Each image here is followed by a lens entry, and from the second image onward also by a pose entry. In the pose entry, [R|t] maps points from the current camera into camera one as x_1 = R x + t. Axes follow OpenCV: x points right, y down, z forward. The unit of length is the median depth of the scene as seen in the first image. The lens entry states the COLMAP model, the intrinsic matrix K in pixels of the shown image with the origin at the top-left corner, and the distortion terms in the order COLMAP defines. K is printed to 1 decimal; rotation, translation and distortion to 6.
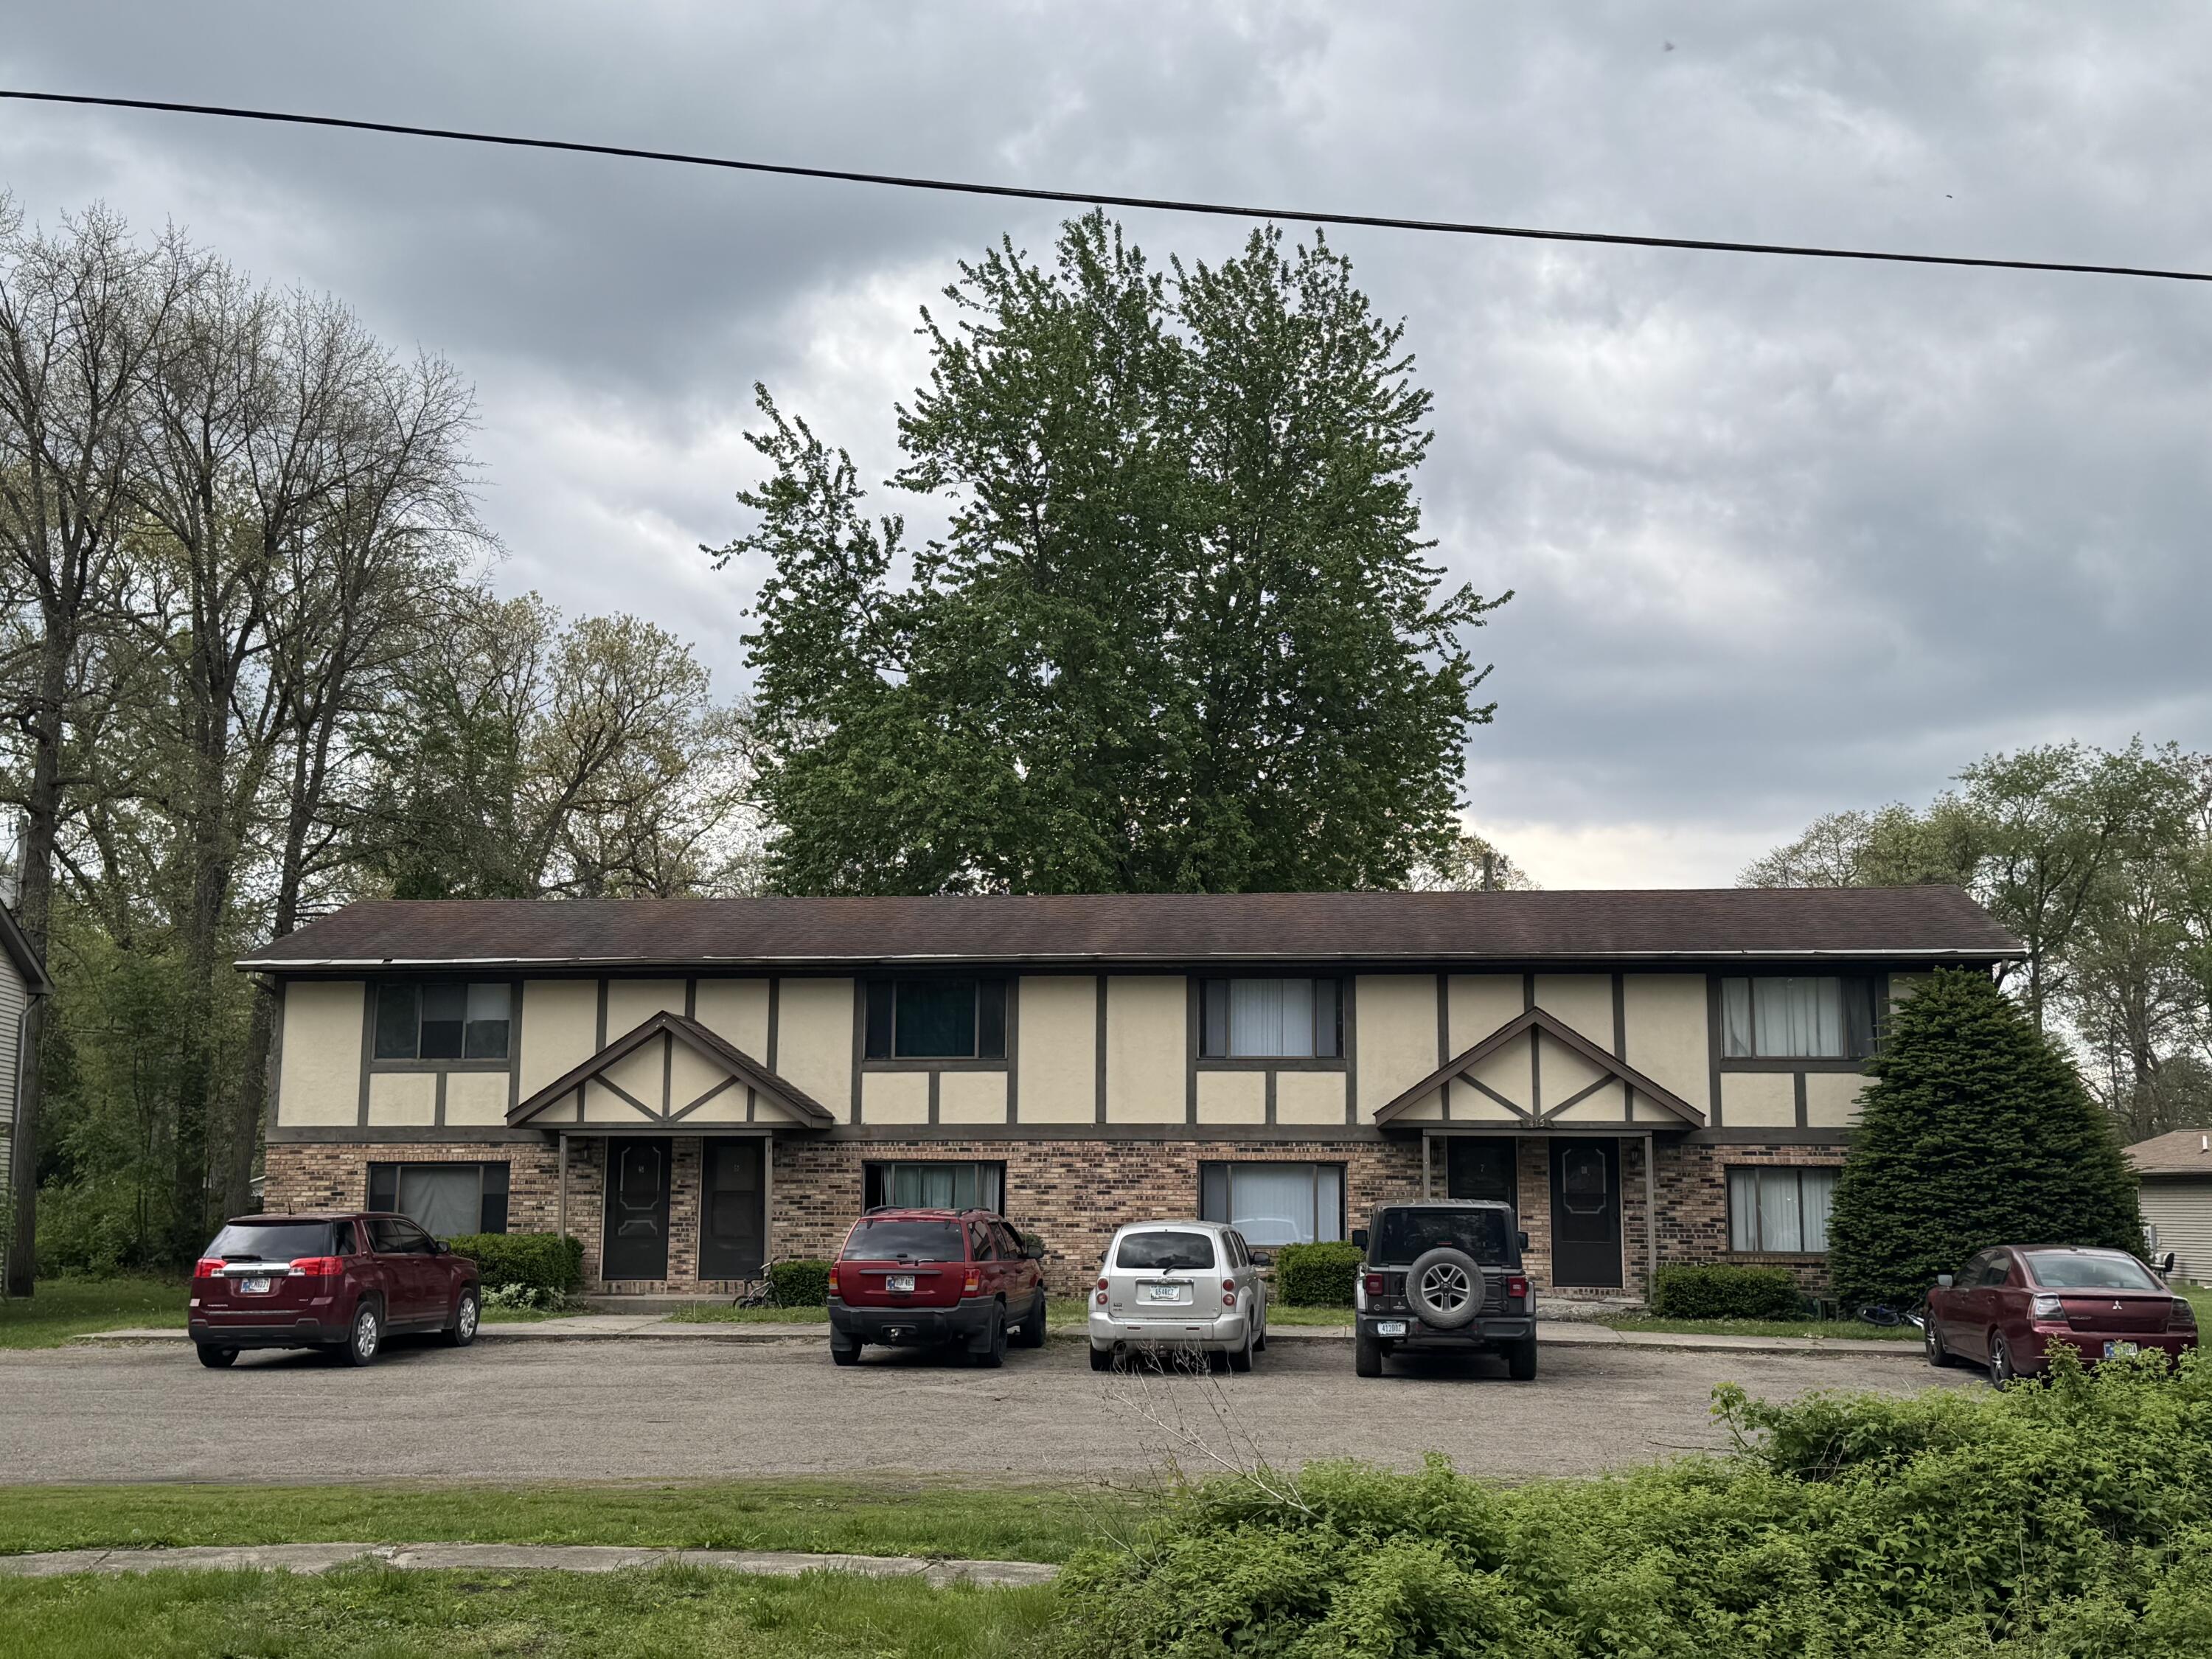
lens RADIAL K [[2578.9, 0, 1098.5], [0, 2578.9, 838.0], [0, 0, 1]] dist [0.127819, 0.000000]
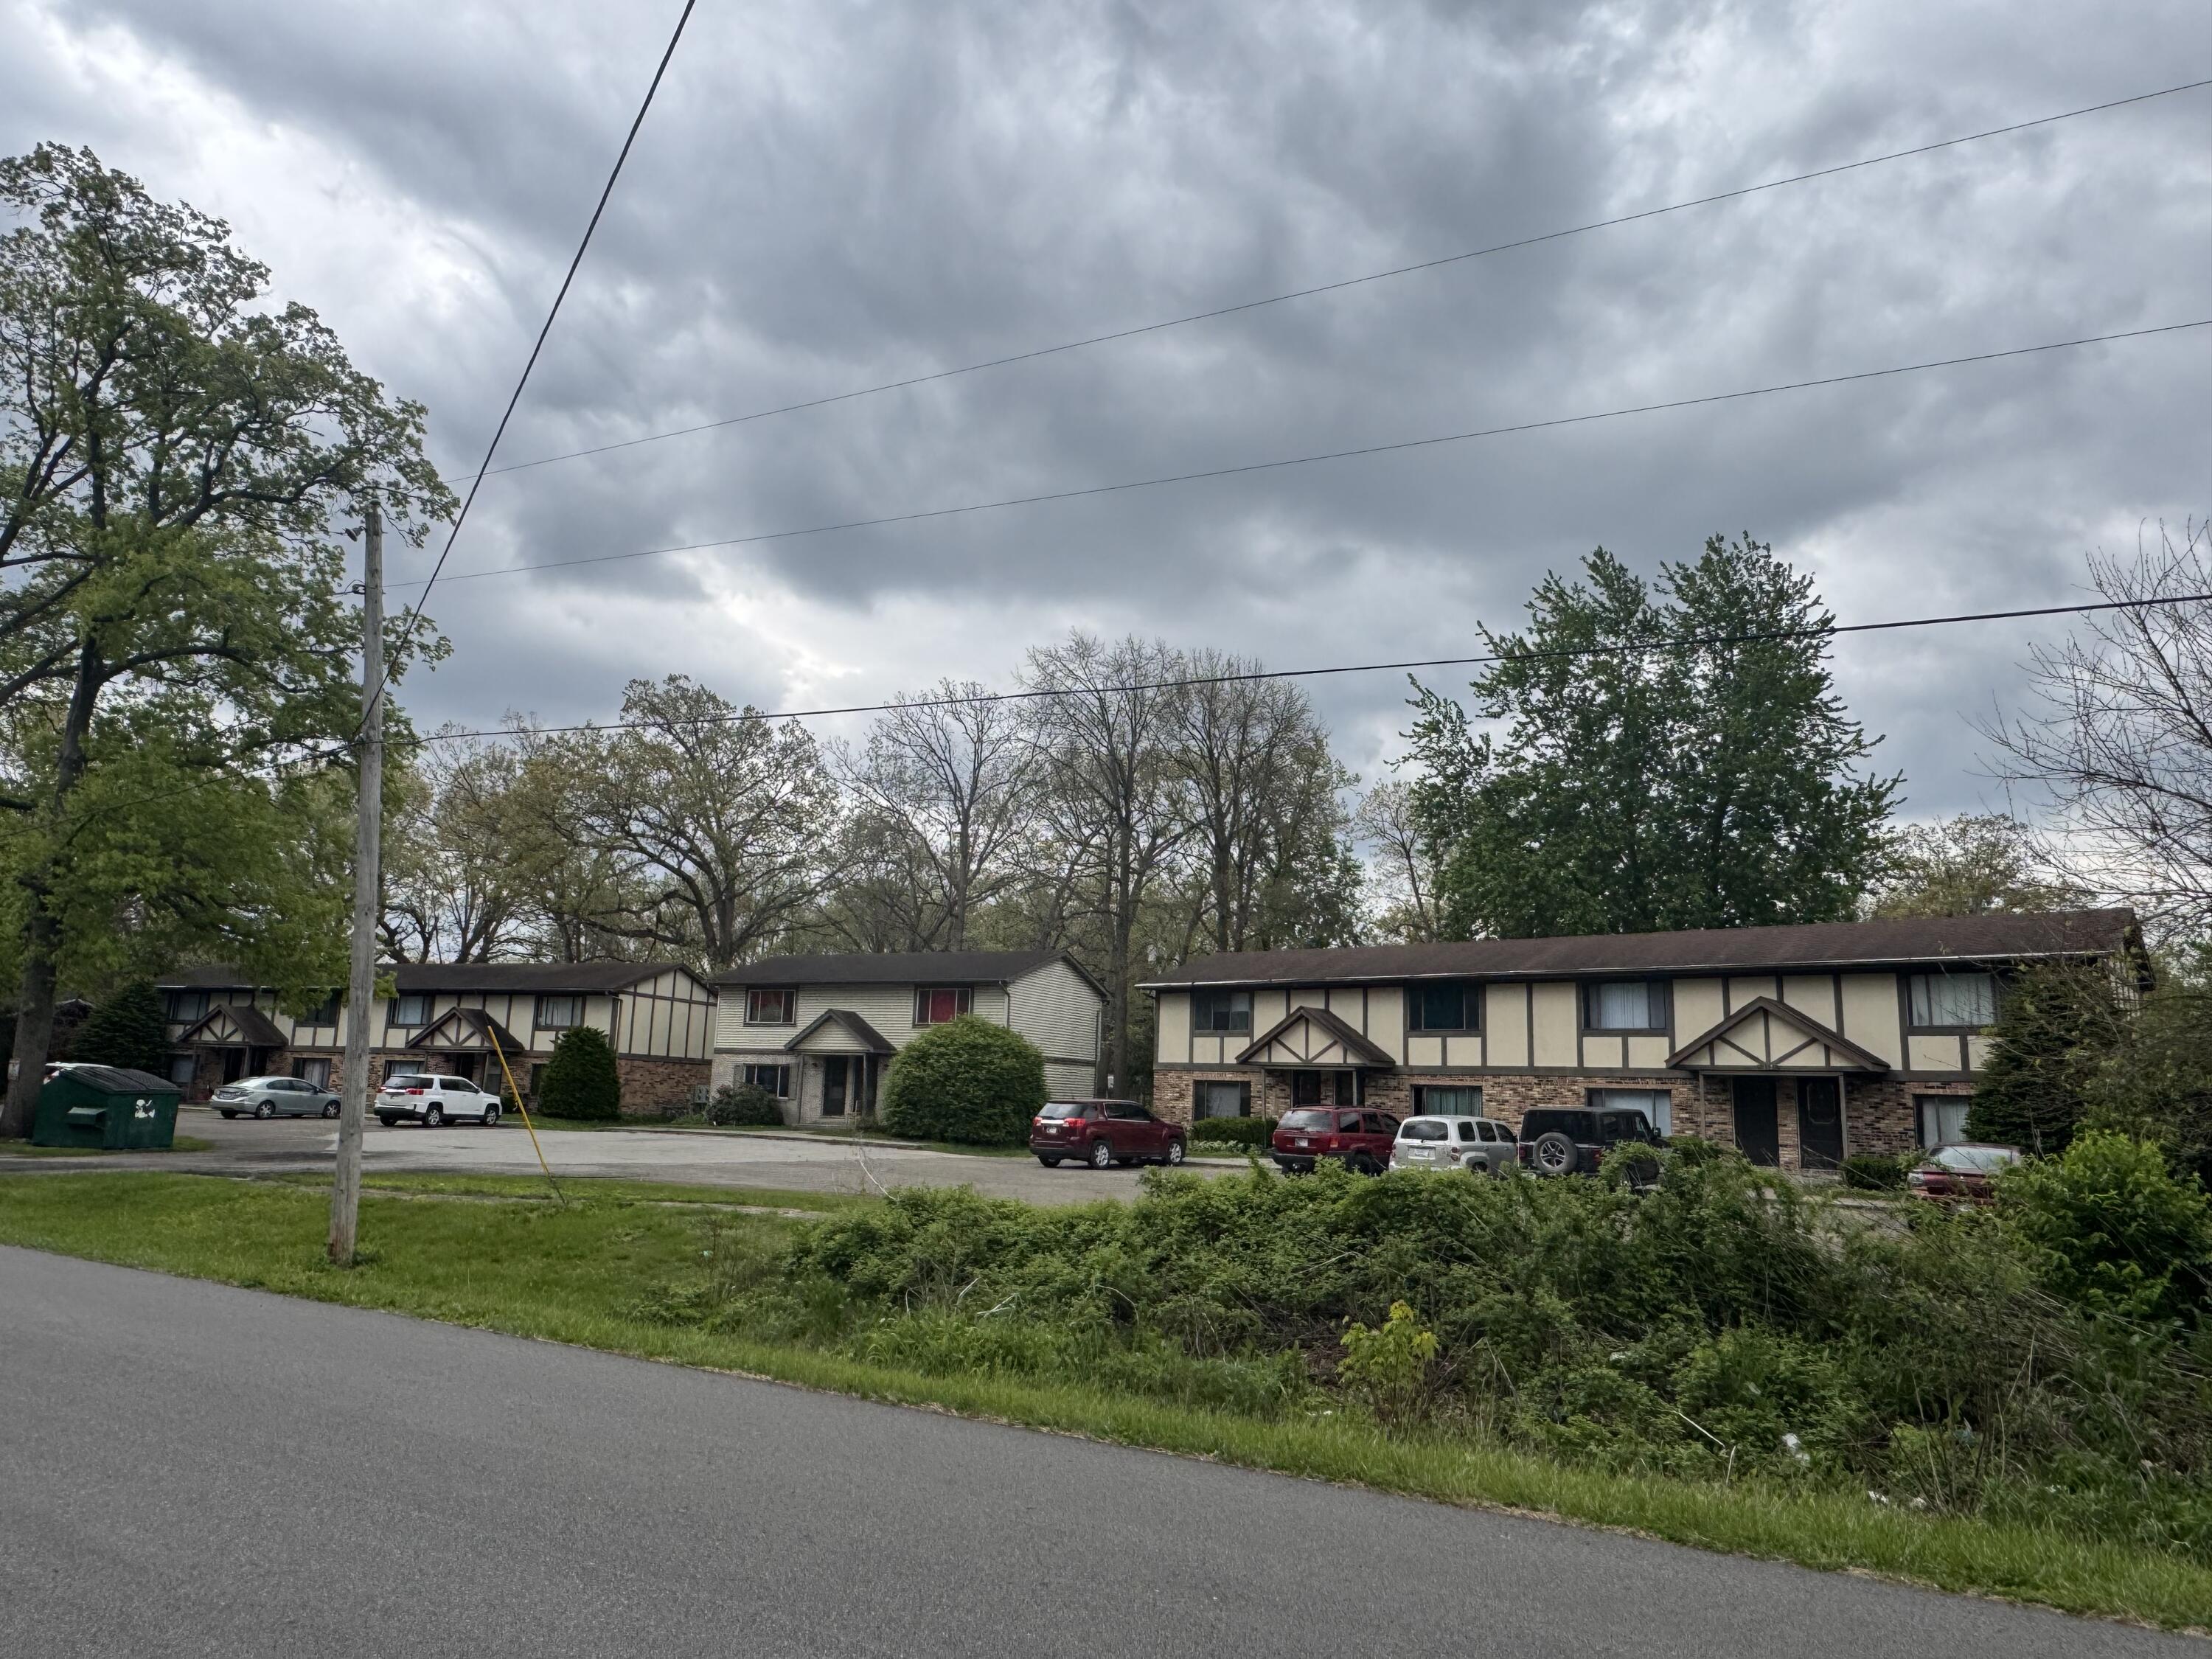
lens RADIAL K [[1482.2, 0, 1042.9], [0, 1482.2, 812.4], [0, 0, 1]] dist [-0.007168, -0.003914]
pose [[0.818079, -0.086823, -0.568515, 0.324588], [0.051557, 0.995630, -0.077862, -0.003246], [0.572791, 0.034387, 0.818980, -0.049762]]
